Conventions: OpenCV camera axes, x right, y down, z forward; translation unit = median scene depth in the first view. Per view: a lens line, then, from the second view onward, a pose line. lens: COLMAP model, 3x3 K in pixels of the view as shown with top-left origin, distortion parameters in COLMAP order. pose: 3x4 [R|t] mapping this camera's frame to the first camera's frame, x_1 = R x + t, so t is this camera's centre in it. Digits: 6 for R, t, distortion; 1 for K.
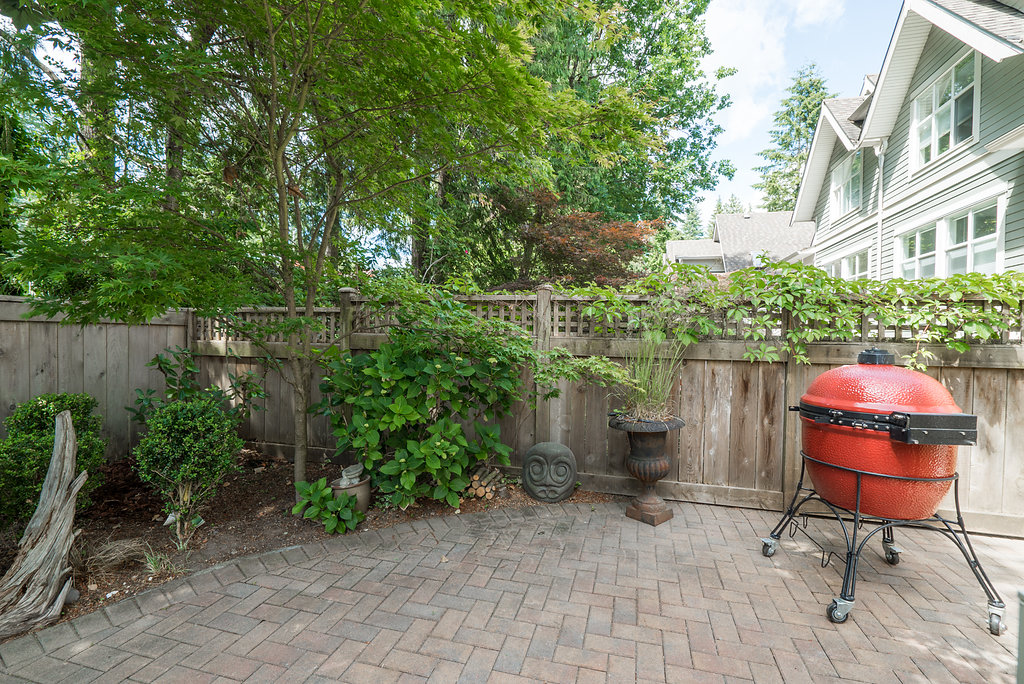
lens RADIAL K [[465.5, 0, 512.0], [0, 465.5, 342.0], [0, 0, 1]] dist [-0.000040, -0.000006]
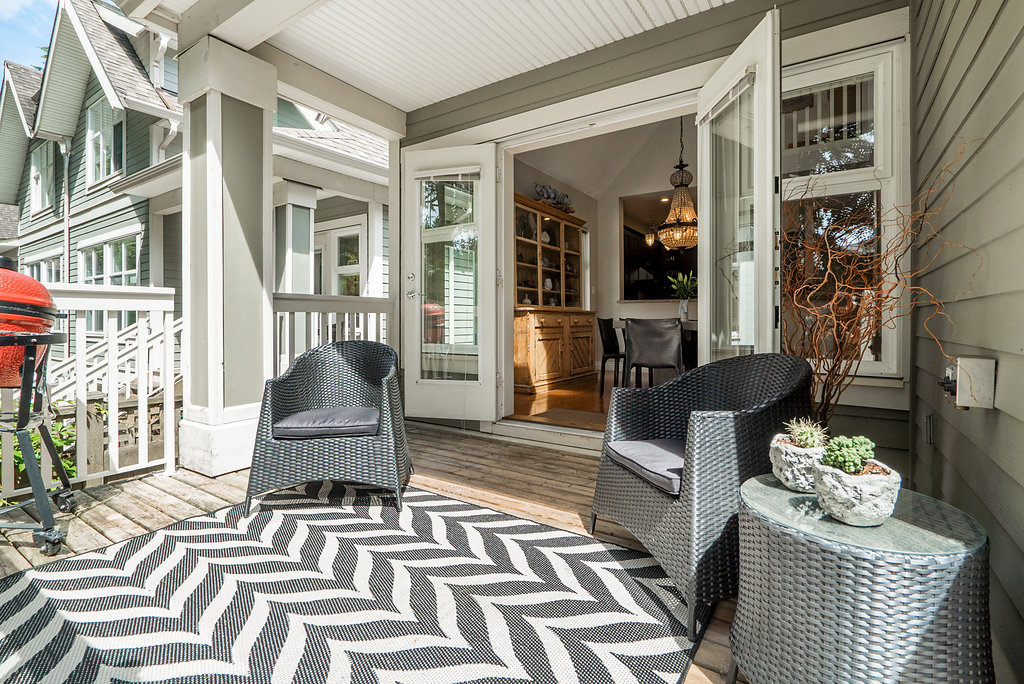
lens RADIAL K [[472.8, 0, 515.1], [0, 472.8, 320.9], [0, 0, 1]] dist [0.000244, 0.000094]
pose [[0.322824, -0.016984, 0.946307, 0.620665], [0.015855, 0.999796, 0.012535, -0.241726], [-0.946326, 0.010957, 0.323027, -0.315524]]
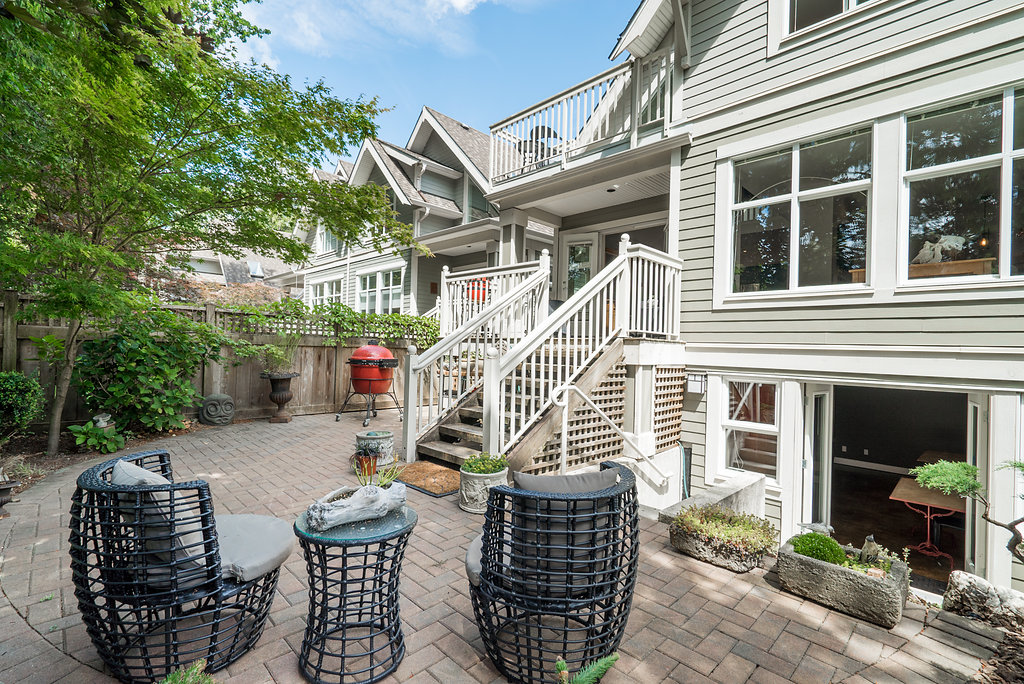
lens RADIAL K [[465.5, 0, 512.0], [0, 465.5, 342.0], [0, 0, 1]] dist [-0.000040, -0.000006]
pose [[0.502648, 0.006544, 0.864466, -0.899175], [-0.008983, 0.999957, -0.002346, 0.018316], [-0.864444, -0.006587, 0.502686, -0.844046]]
